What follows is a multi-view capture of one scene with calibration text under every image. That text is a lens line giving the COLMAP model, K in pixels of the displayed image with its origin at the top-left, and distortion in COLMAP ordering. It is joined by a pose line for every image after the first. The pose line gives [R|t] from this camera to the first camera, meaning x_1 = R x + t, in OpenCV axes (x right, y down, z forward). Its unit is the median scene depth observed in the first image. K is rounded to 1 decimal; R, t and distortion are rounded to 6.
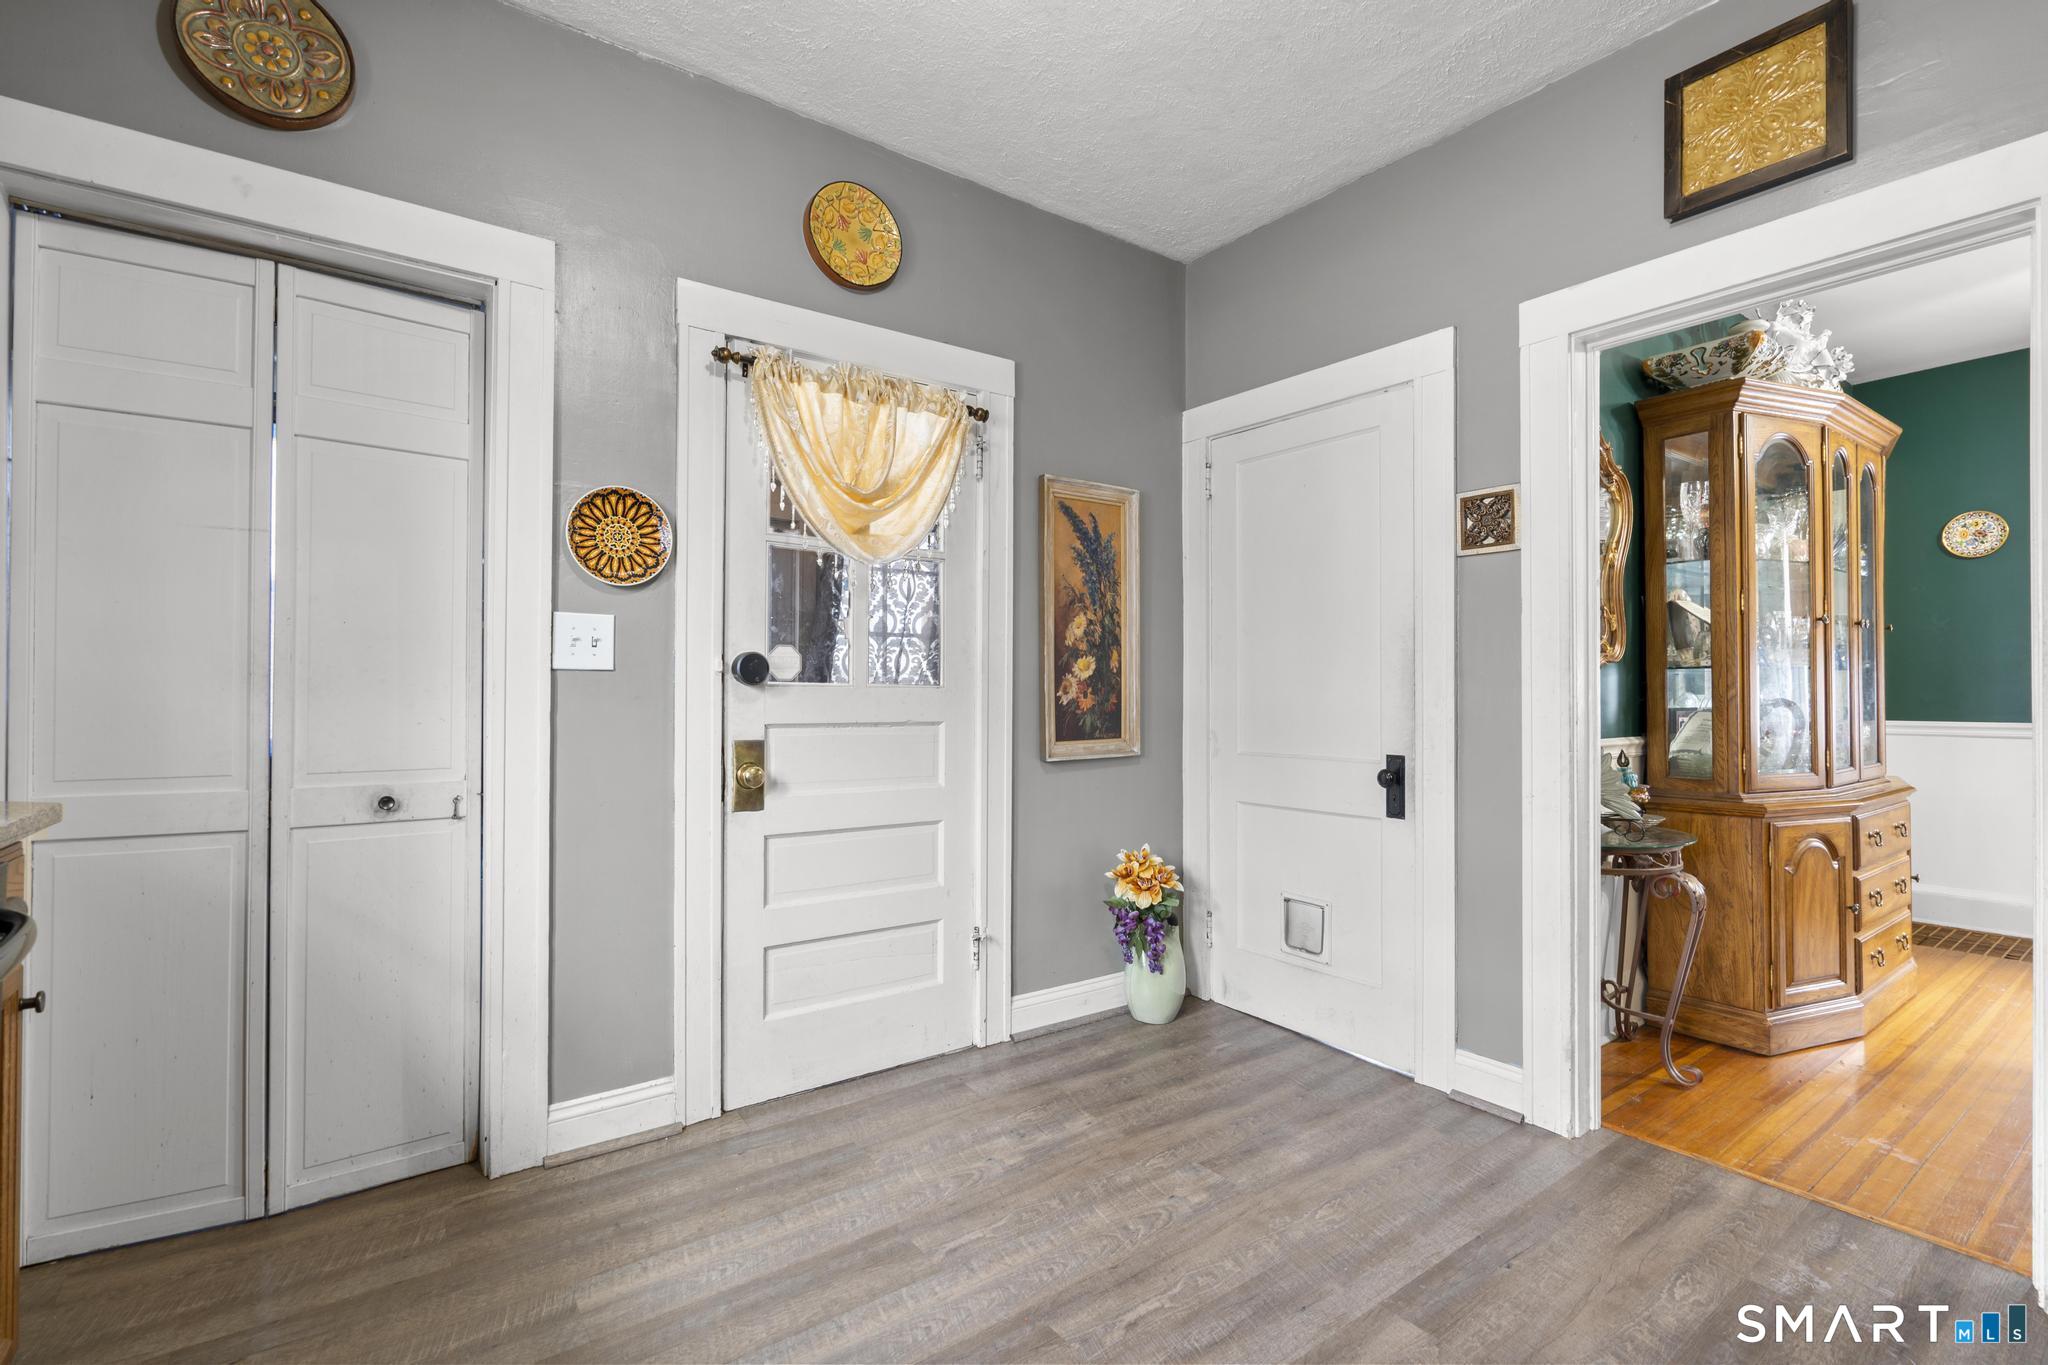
lens RADIAL K [[923.8, 0, 1023.5], [0, 923.8, 687.5], [0, 0, 1]] dist [-0.011772, 0.006419]
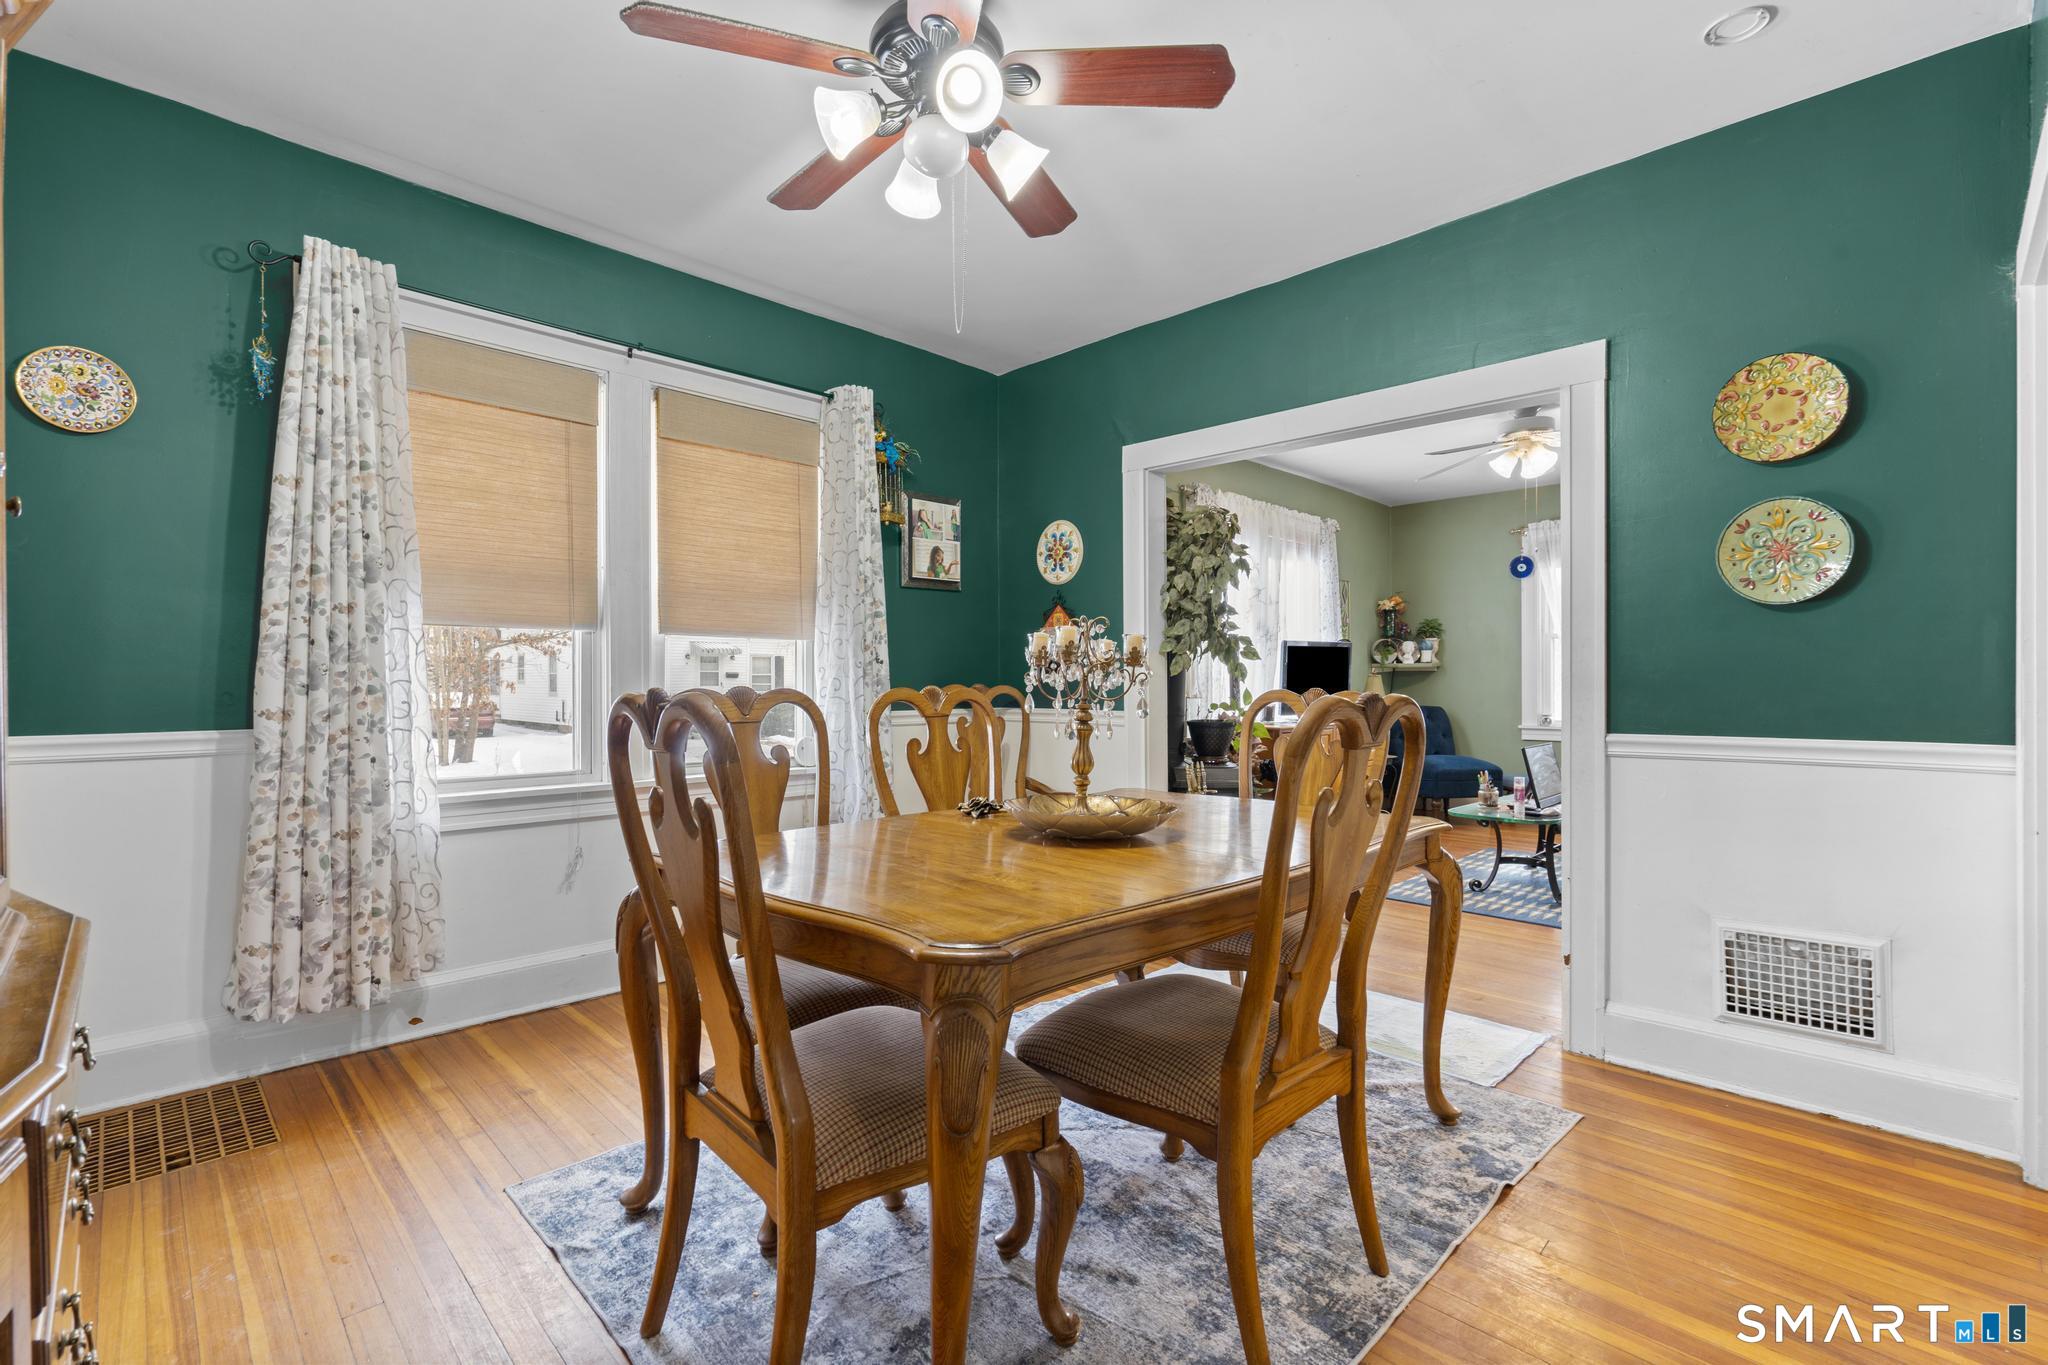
lens RADIAL K [[912.3, 0, 1016.0], [0, 912.3, 685.5], [0, 0, 1]] dist [-0.005975, 0.001261]
pose [[-0.143342, -0.003232, 0.989668, 0.600552], [-0.004299, 0.999987, 0.002643, 0.007196], [-0.989664, -0.003875, -0.143355, 0.749064]]
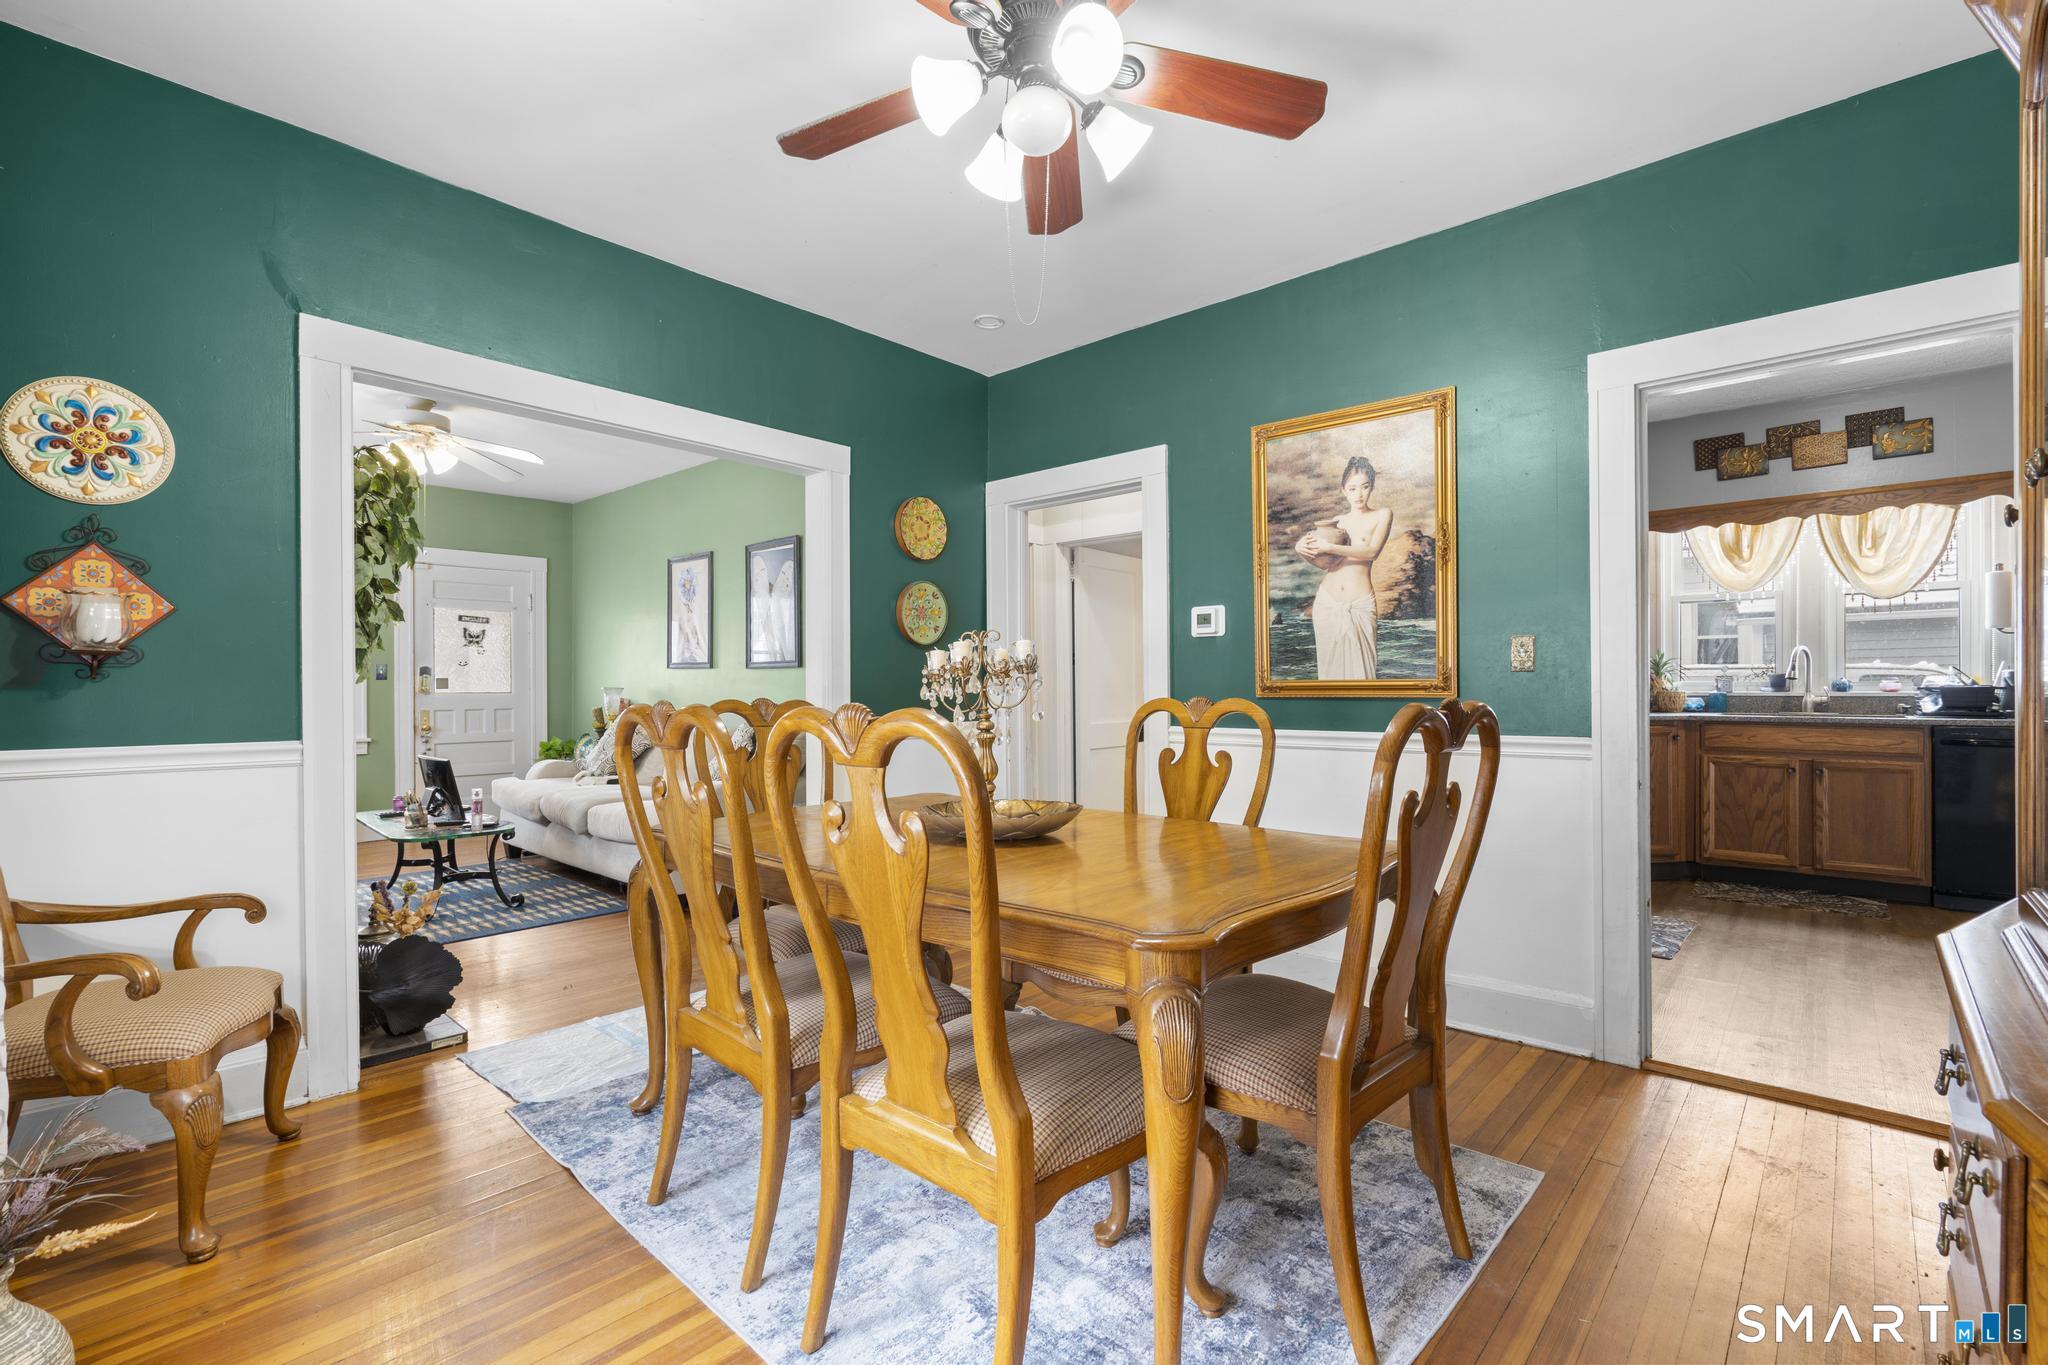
lens RADIAL K [[914.0, 0, 1017.8], [0, 914.0, 685.6], [0, 0, 1]] dist [-0.013202, 0.005745]
pose [[-0.980570, 0.003171, -0.196143, 1.428767], [0.004351, 0.999975, -0.005583, 0.004212], [0.196121, -0.006328, -0.980559, 1.333777]]
